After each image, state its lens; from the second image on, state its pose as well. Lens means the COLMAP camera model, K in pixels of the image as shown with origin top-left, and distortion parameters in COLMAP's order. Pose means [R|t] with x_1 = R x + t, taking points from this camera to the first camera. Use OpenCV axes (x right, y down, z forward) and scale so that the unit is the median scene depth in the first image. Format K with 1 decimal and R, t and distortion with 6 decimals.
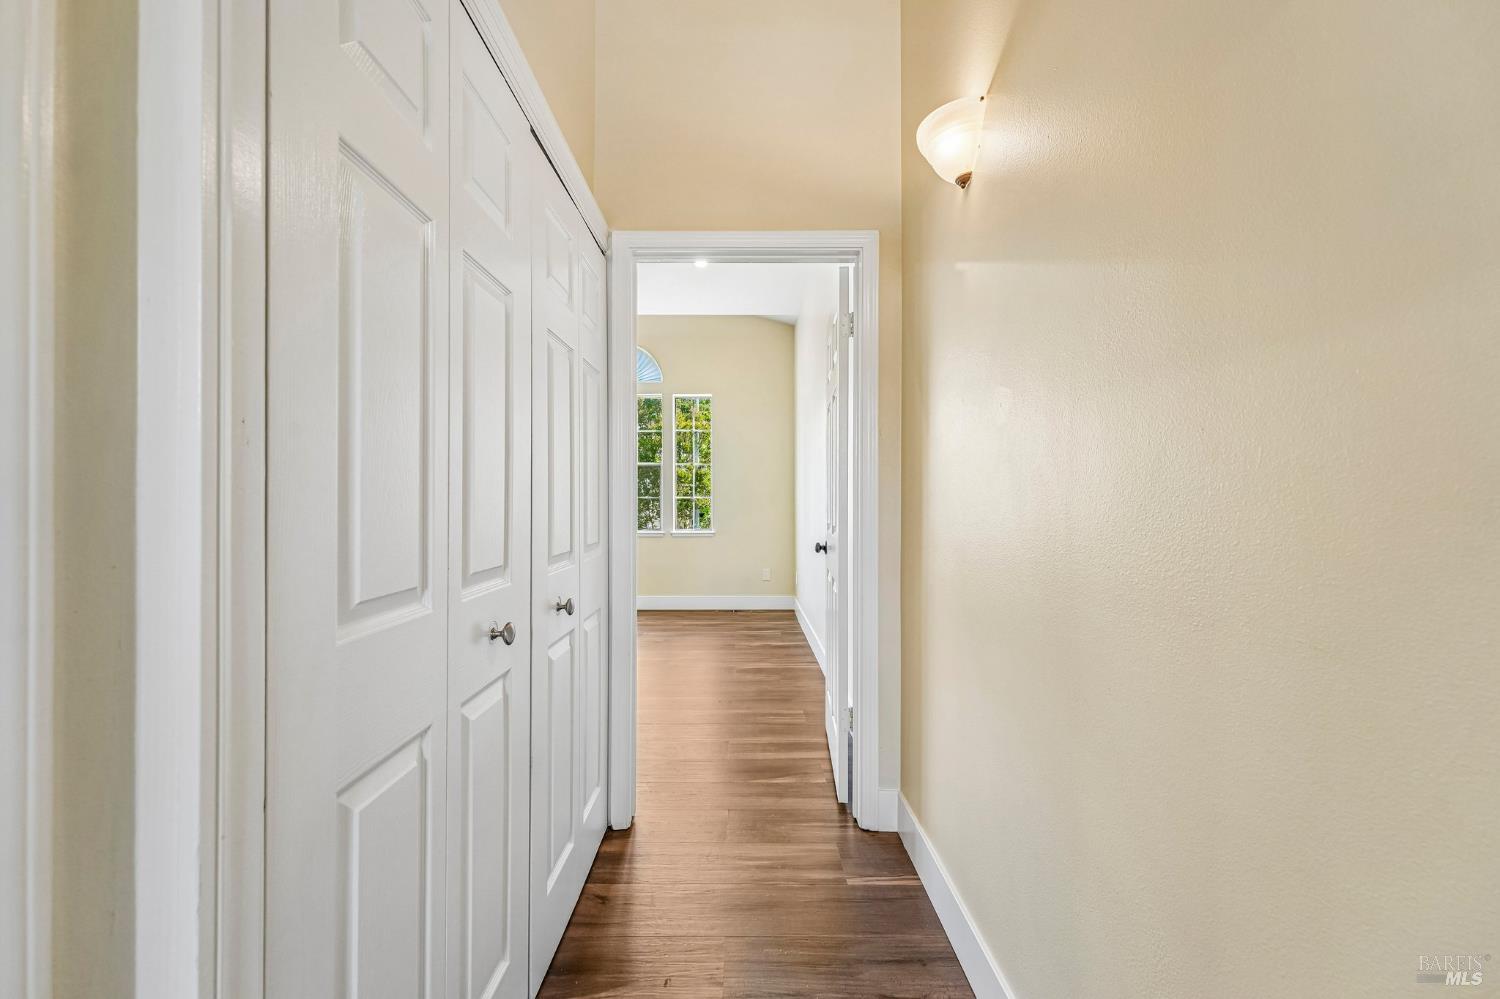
lens RADIAL K [[605.3, 0, 738.6], [0, 605.3, 497.8], [0, 0, 1]] dist [0.009557, -0.000222]
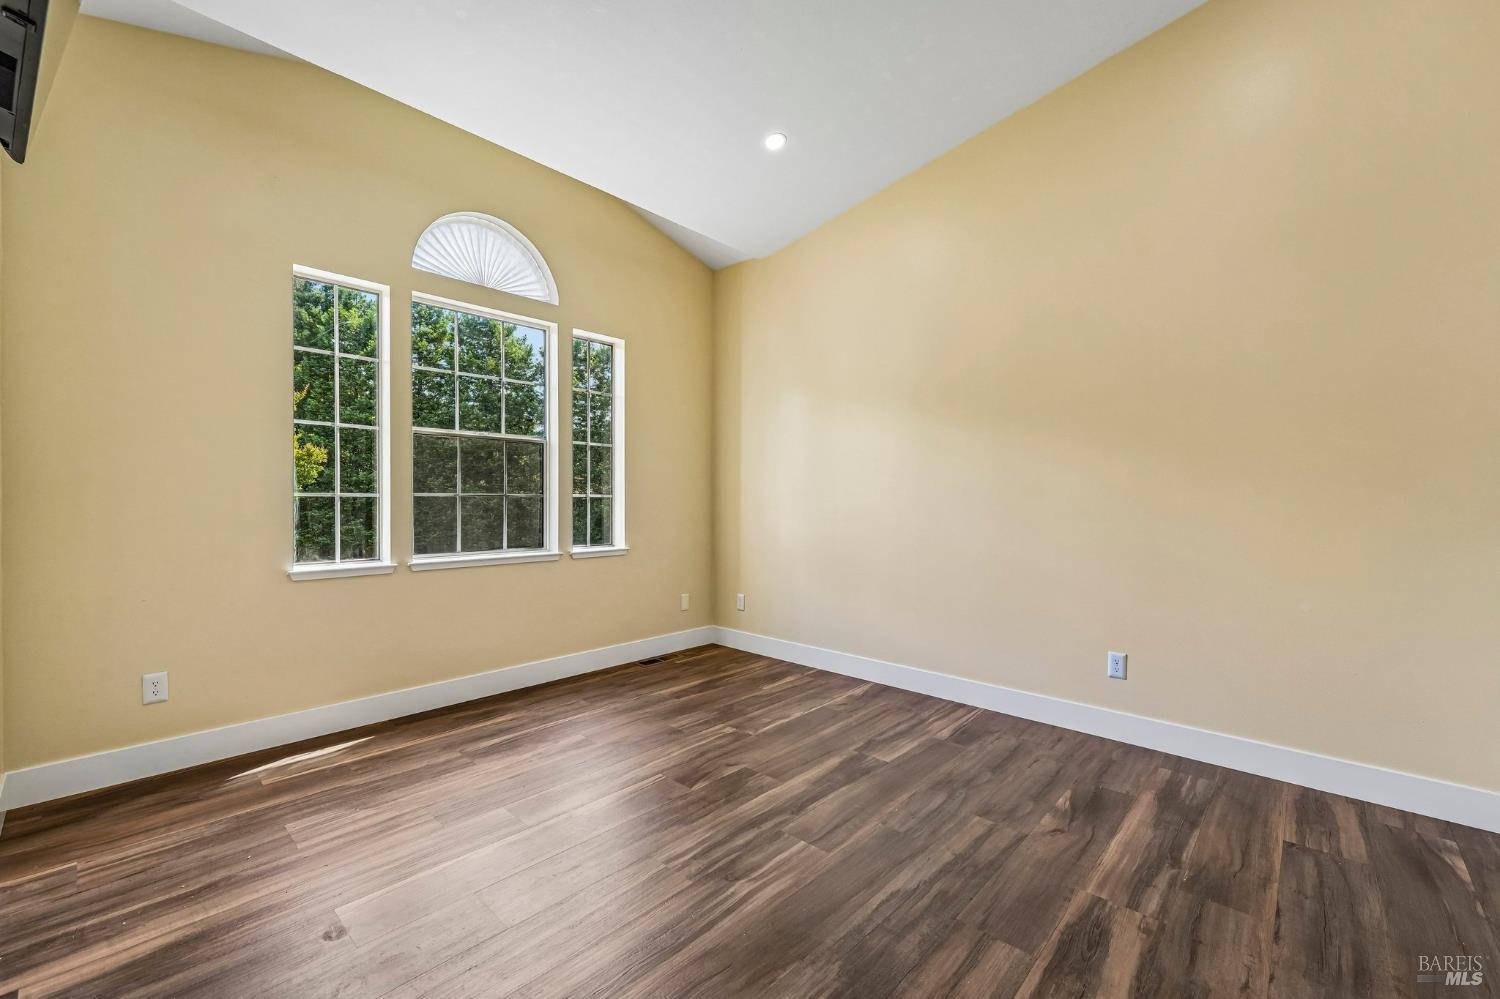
lens RADIAL K [[605.3, 0, 738.6], [0, 605.3, 497.8], [0, 0, 1]] dist [0.009557, -0.000222]
pose [[0.671119, 0.009390, 0.741290, -0.629277], [-0.014343, 0.999897, 0.000319, -0.001308], [-0.741211, -0.010846, 0.671185, 0.627616]]
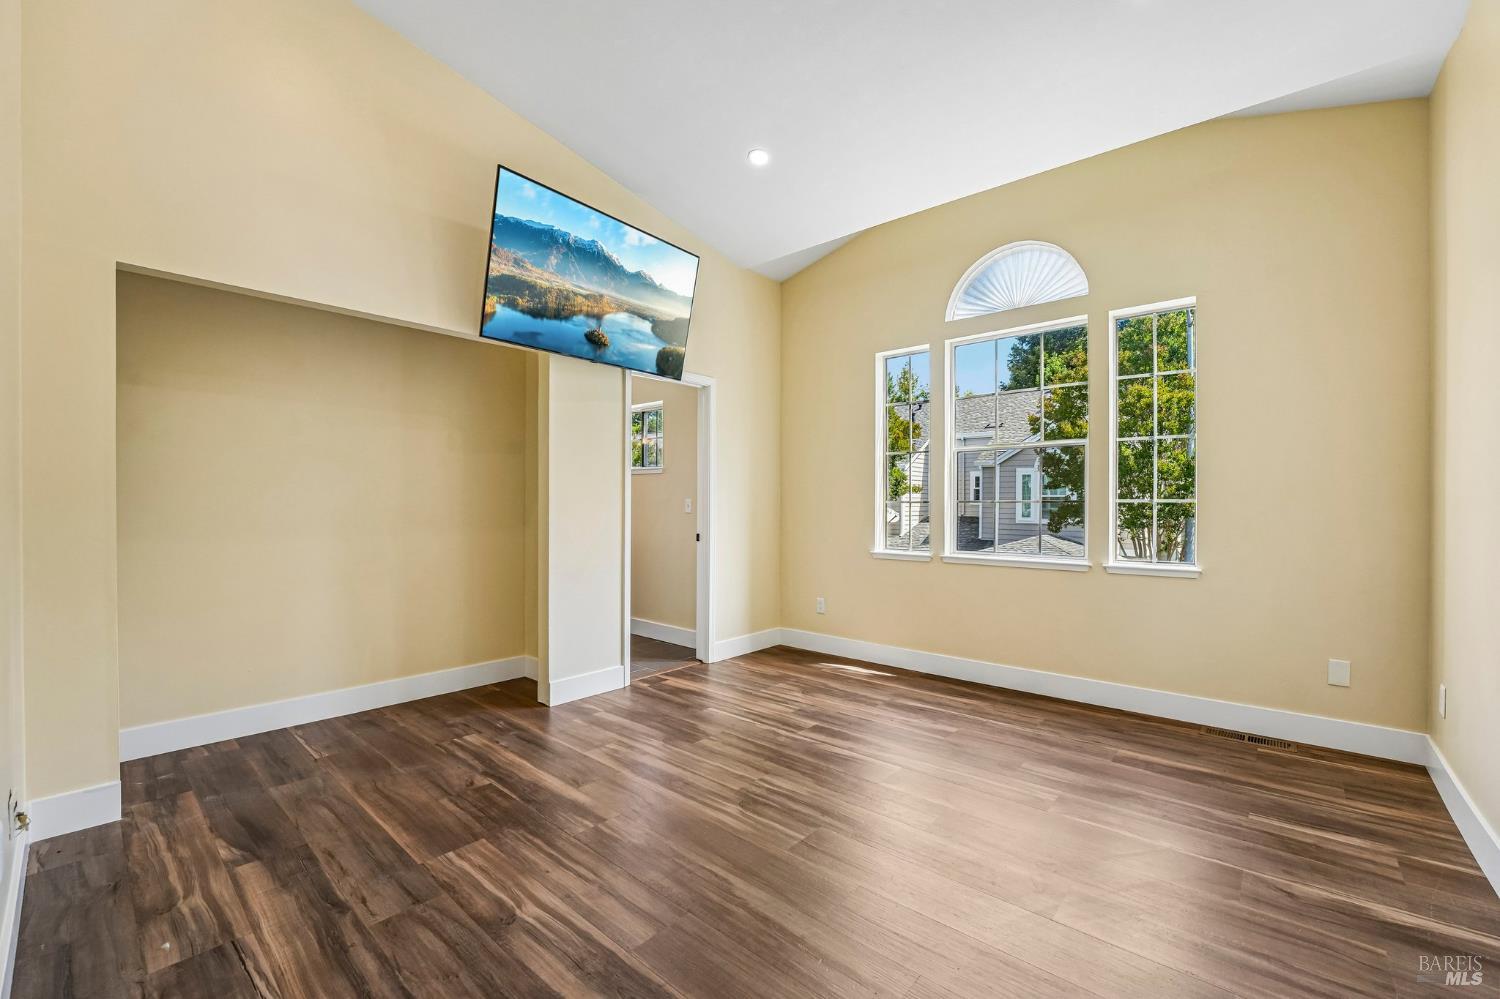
lens RADIAL K [[618.9, 0, 755.9], [0, 618.9, 501.8], [0, 0, 1]] dist [-0.030606, 0.004254]
pose [[0.767336, 0.003476, -0.641236, 0.000129], [-0.002490, 0.999994, 0.002441, -0.000441], [0.641240, -0.000276, 0.767340, 0.515429]]
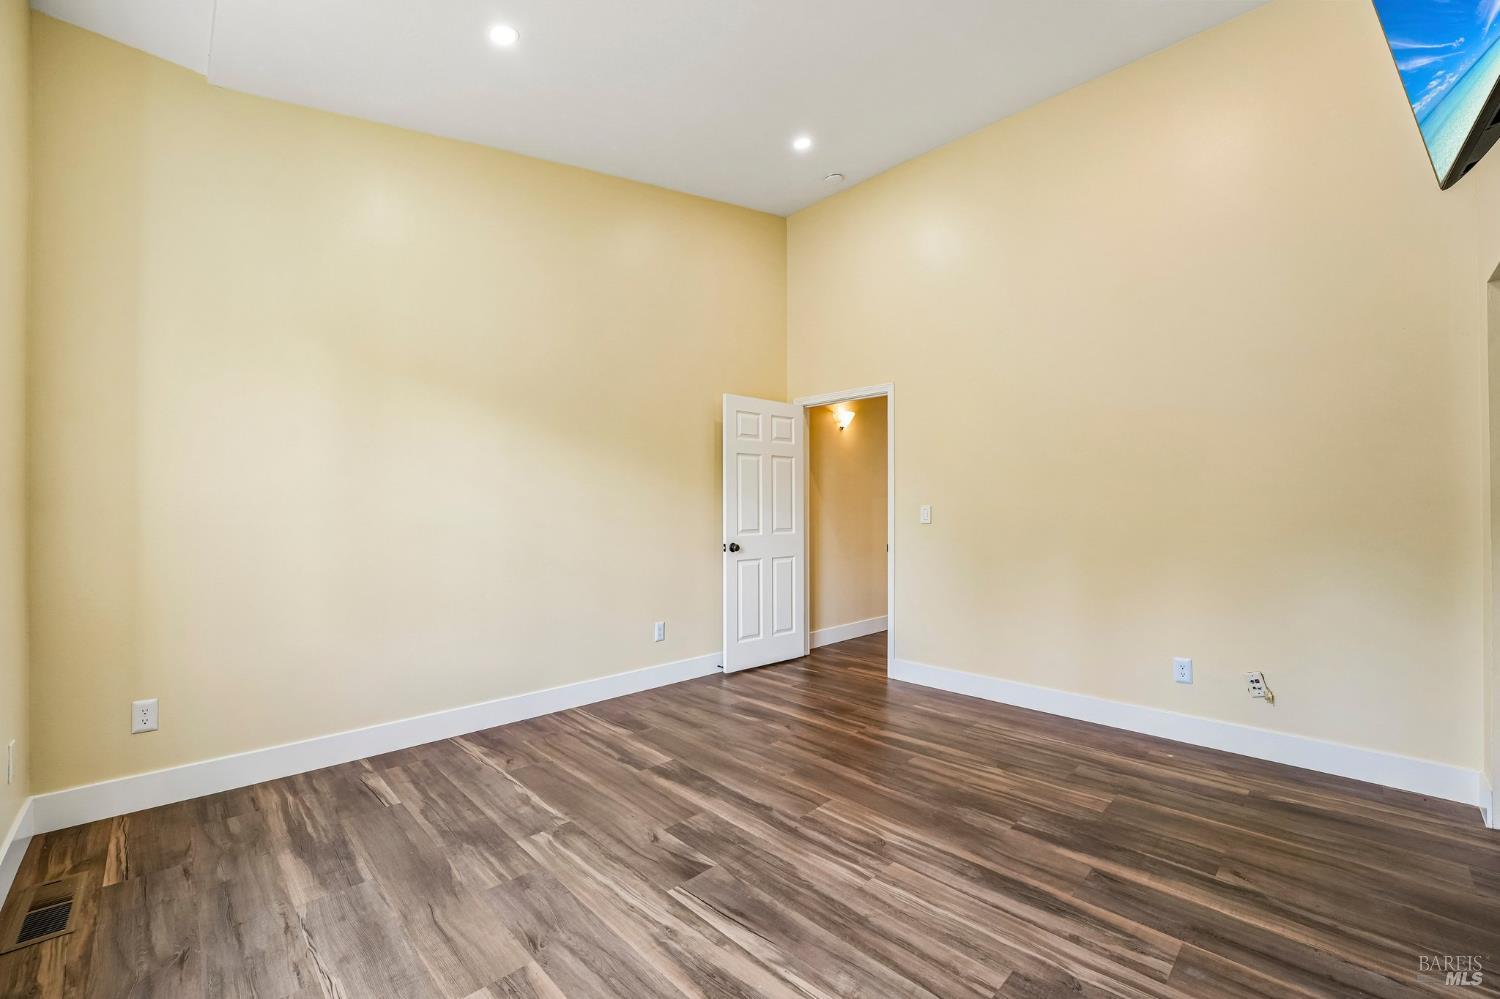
lens RADIAL K [[599.5, 0, 738.1], [0, 599.5, 503.9], [0, 0, 1]] dist [-0.017654, -0.000218]
pose [[-0.697184, 0.011938, 0.716793, -0.583957], [-0.003054, 0.999803, -0.019622, 0.002284], [-0.716886, -0.015870, -0.697010, 1.294926]]
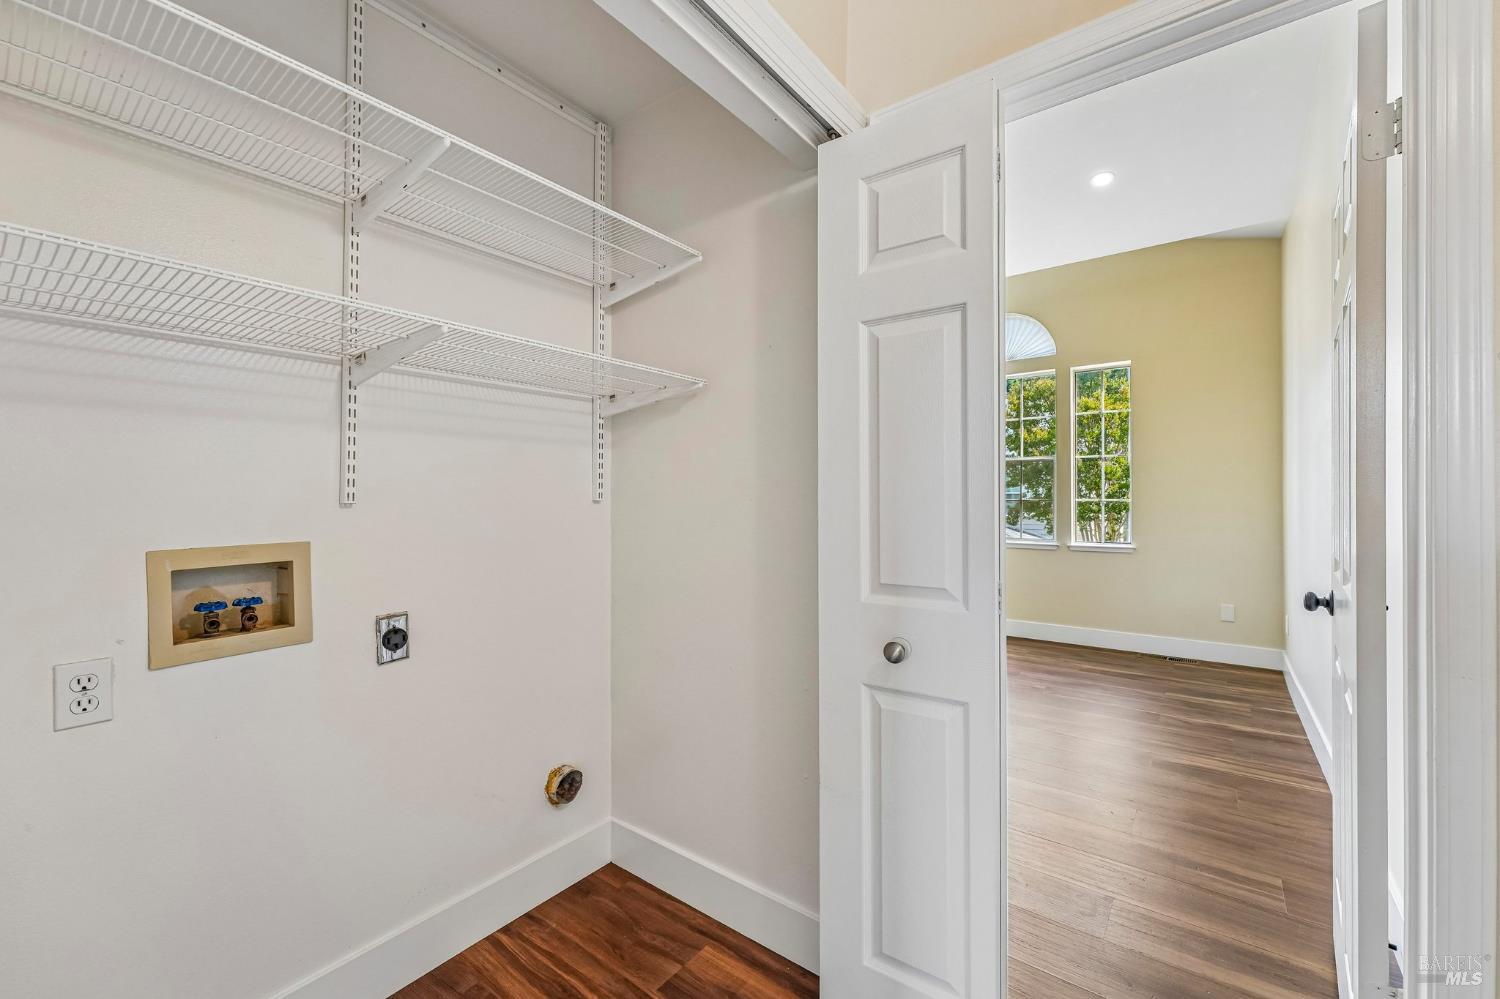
lens RADIAL K [[605.3, 0, 738.6], [0, 605.3, 497.8], [0, 0, 1]] dist [0.009557, -0.000222]
pose [[0.794434, -0.003501, -0.607340, 0.035225], [0.004375, 0.999990, -0.000041, -0.007069], [0.607335, -0.002625, 0.794442, 0.162076]]
